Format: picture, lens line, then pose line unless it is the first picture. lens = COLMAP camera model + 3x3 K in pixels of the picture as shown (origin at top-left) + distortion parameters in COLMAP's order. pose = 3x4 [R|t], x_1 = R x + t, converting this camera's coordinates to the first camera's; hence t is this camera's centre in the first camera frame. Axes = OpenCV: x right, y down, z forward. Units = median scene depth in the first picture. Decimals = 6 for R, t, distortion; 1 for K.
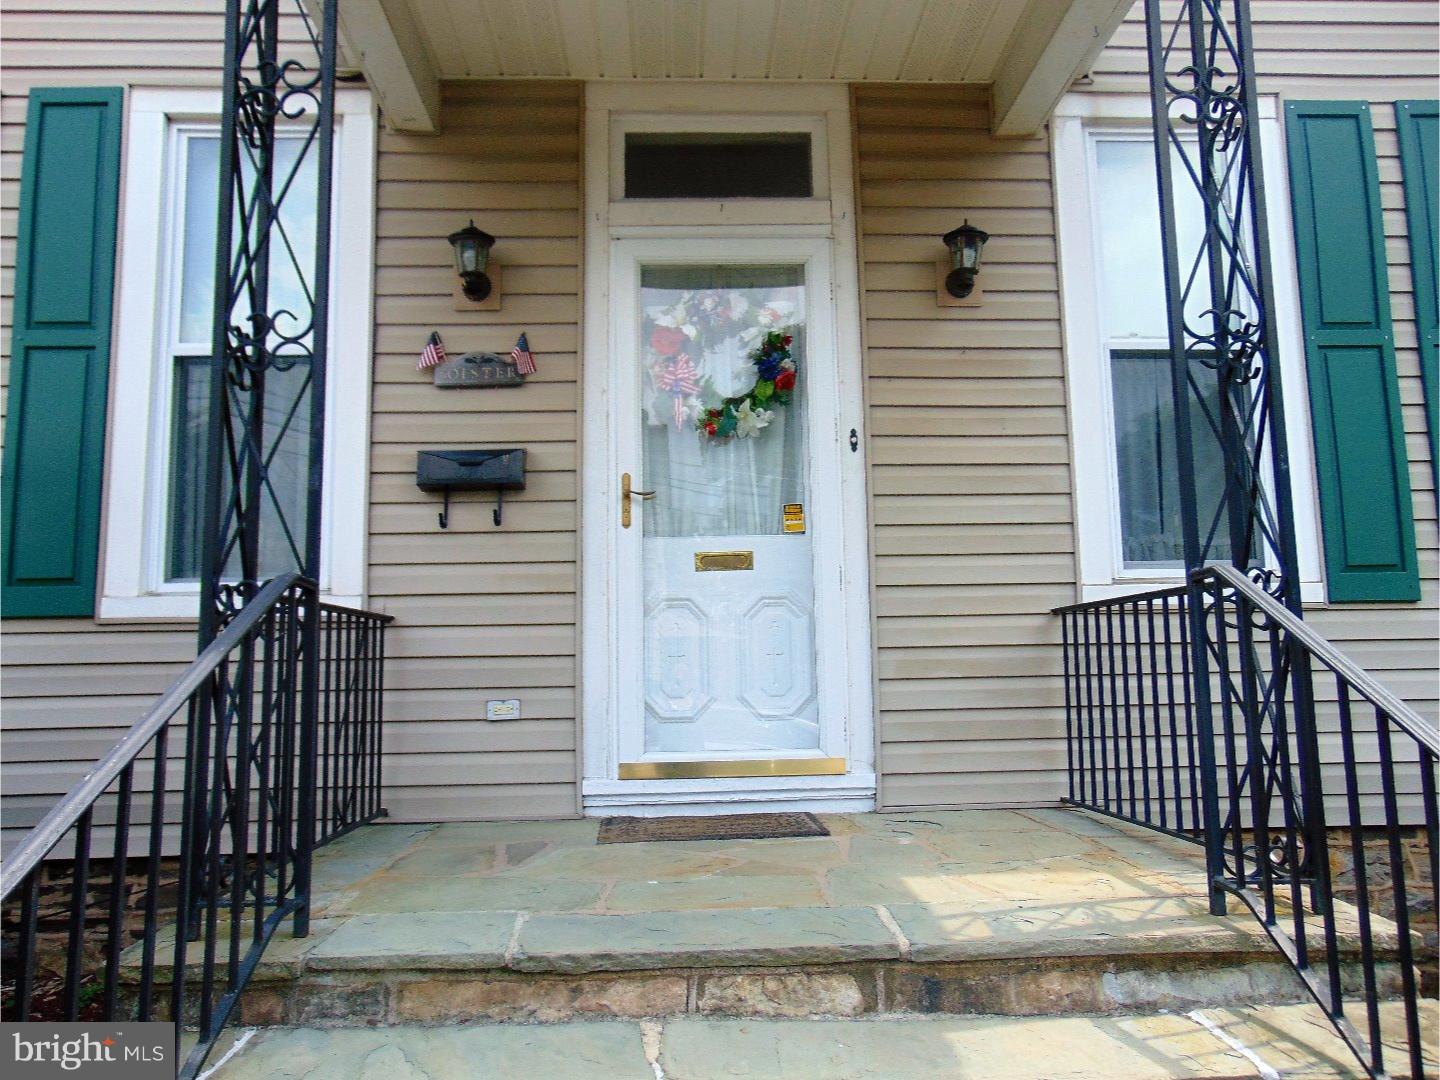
lens RADIAL K [[1067.2, 0, 720.0], [0, 1067.2, 540.0], [0, 0, 1]] dist [-0.005451, 0.003394]
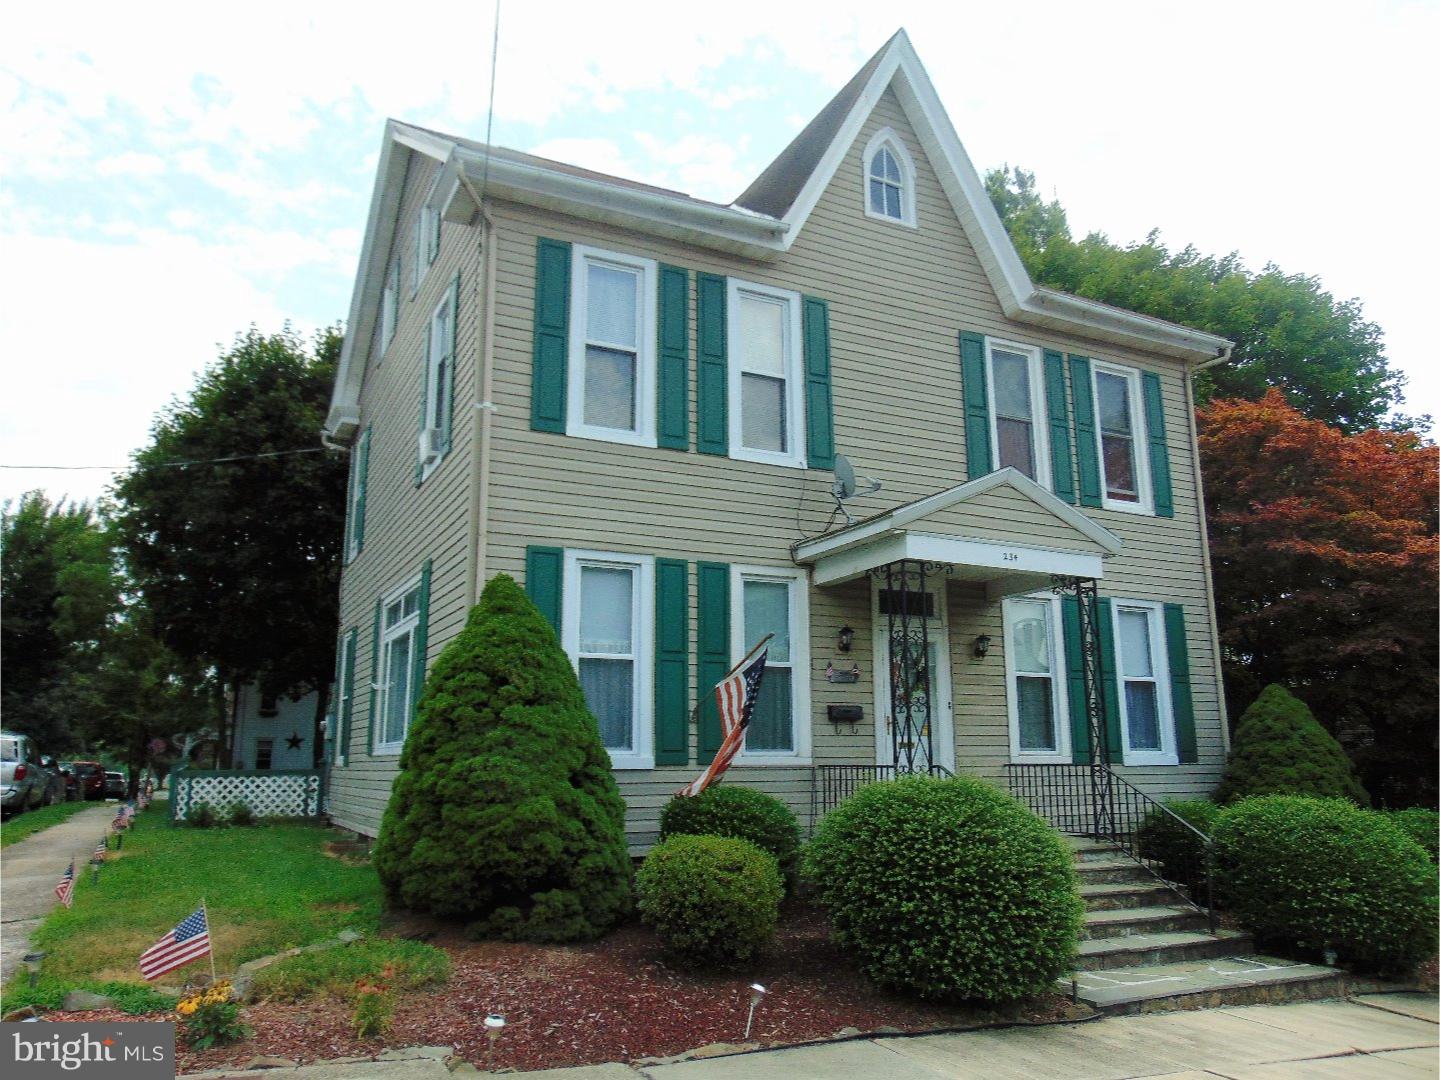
lens RADIAL K [[1067.2, 0, 720.0], [0, 1067.2, 540.0], [0, 0, 1]] dist [-0.005451, 0.003394]
pose [[0.912702, 0.097344, 0.396863, -1.693360], [-0.064862, 0.993410, -0.094498, -0.231167], [-0.403446, 0.060507, 0.913001, -1.488126]]
